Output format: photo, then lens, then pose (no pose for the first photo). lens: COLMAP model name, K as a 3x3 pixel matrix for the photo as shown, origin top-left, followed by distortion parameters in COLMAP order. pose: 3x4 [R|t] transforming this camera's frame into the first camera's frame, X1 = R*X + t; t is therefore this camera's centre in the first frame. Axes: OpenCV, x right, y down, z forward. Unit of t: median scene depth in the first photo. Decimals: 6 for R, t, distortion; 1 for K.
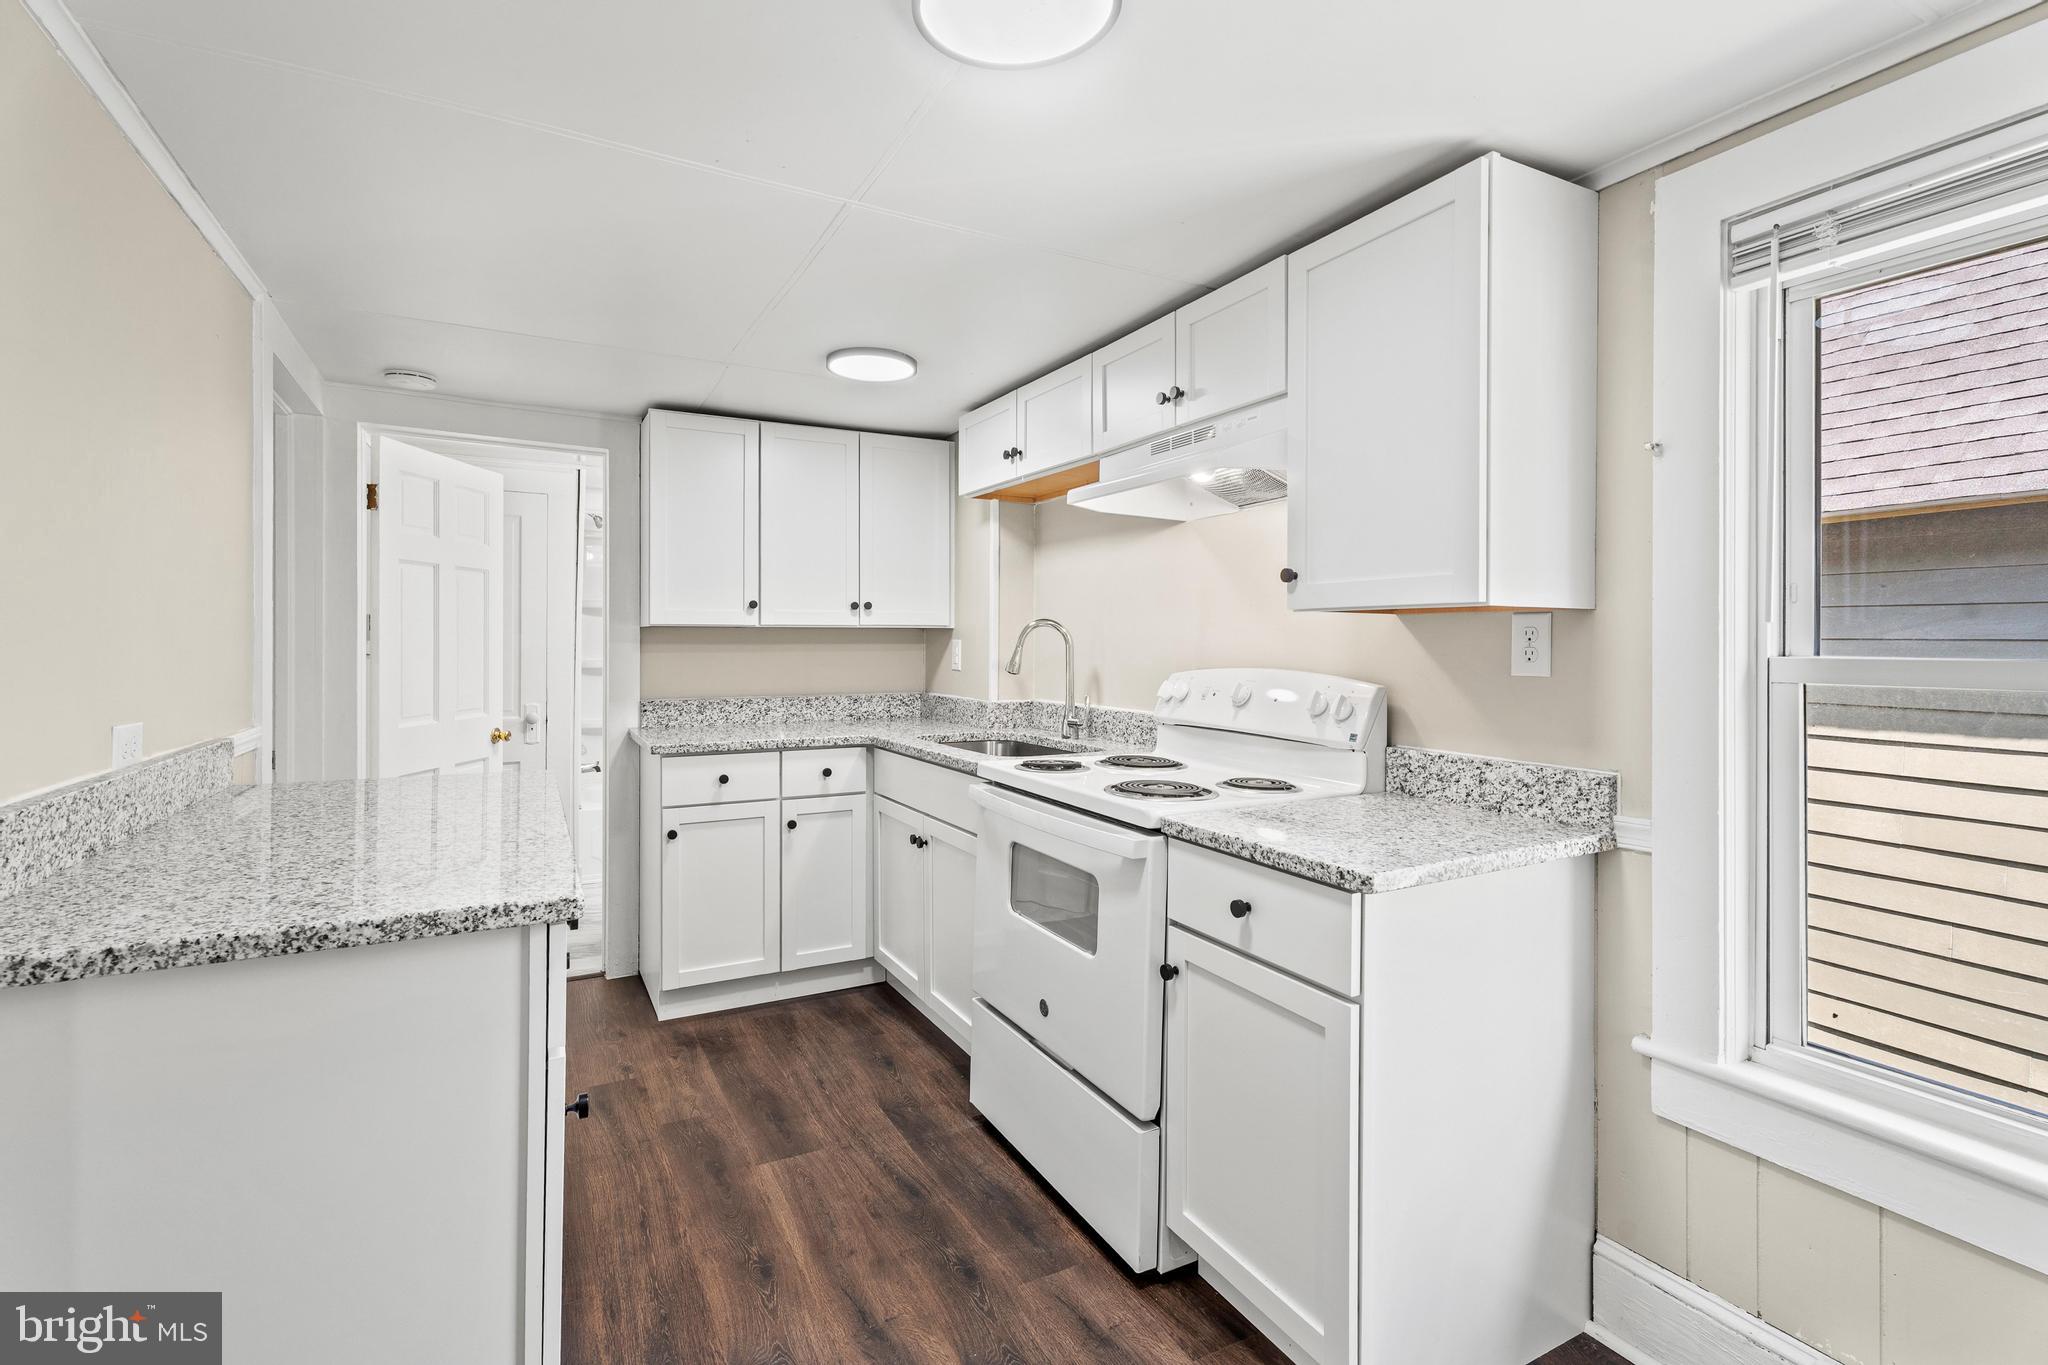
lens RADIAL K [[953.8, 0, 1012.9], [0, 953.8, 637.0], [0, 0, 1]] dist [0.002639, -0.001158]
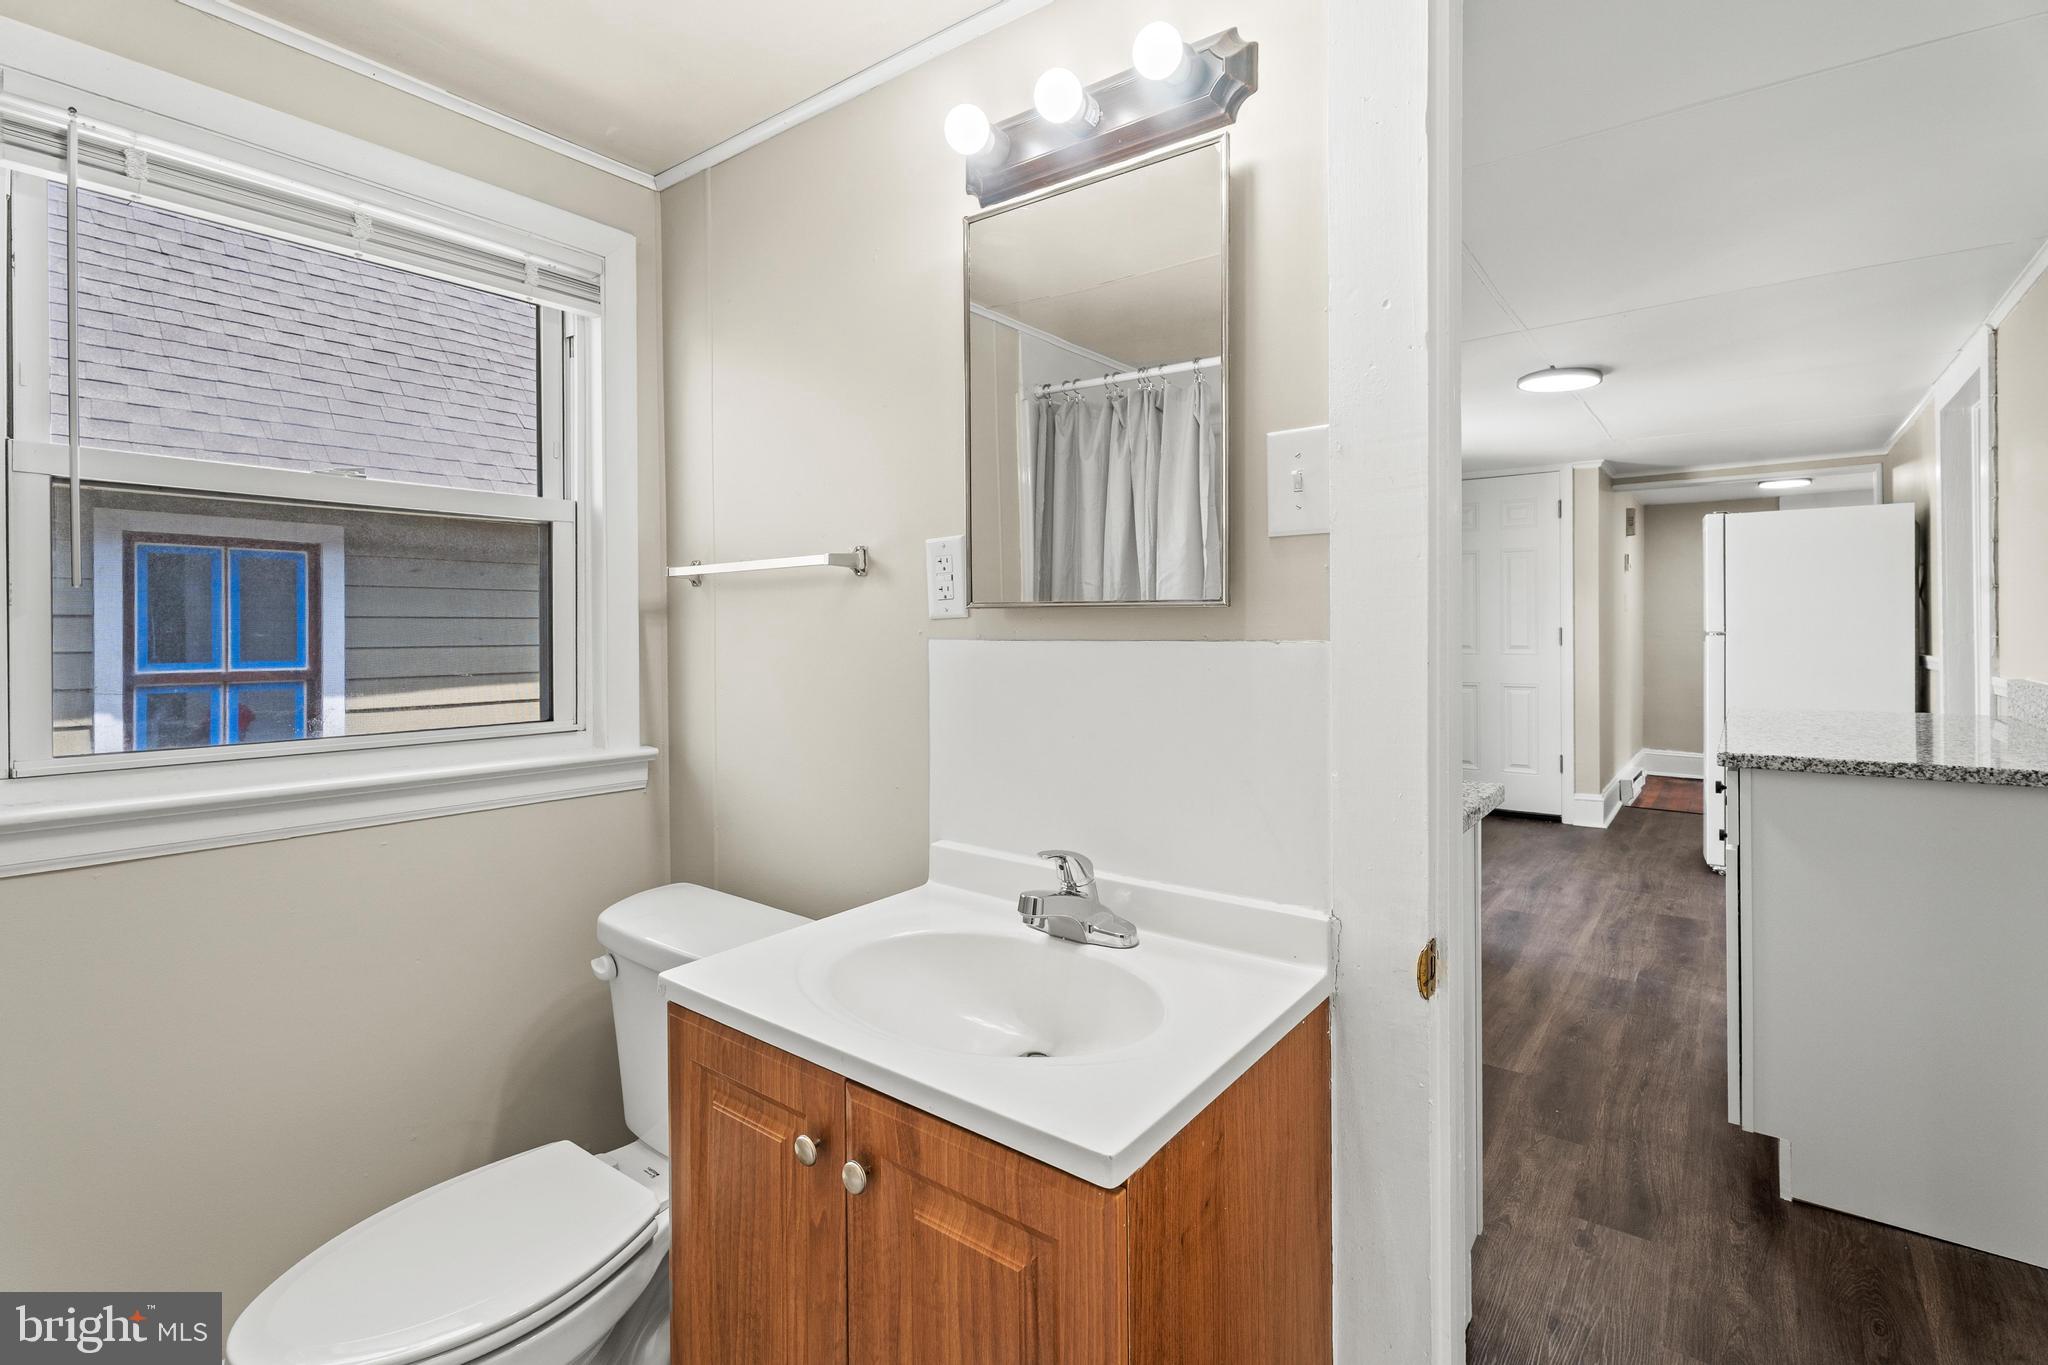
lens RADIAL K [[953.8, 0, 1018.8], [0, 953.8, 626.3], [0, 0, 1]] dist [0.002639, -0.001158]
pose [[-0.427408, -0.003400, 0.904053, -1.020111], [0.000848, 0.999991, 0.004162, 0.018054], [-0.904059, 0.002546, -0.427401, 1.995513]]
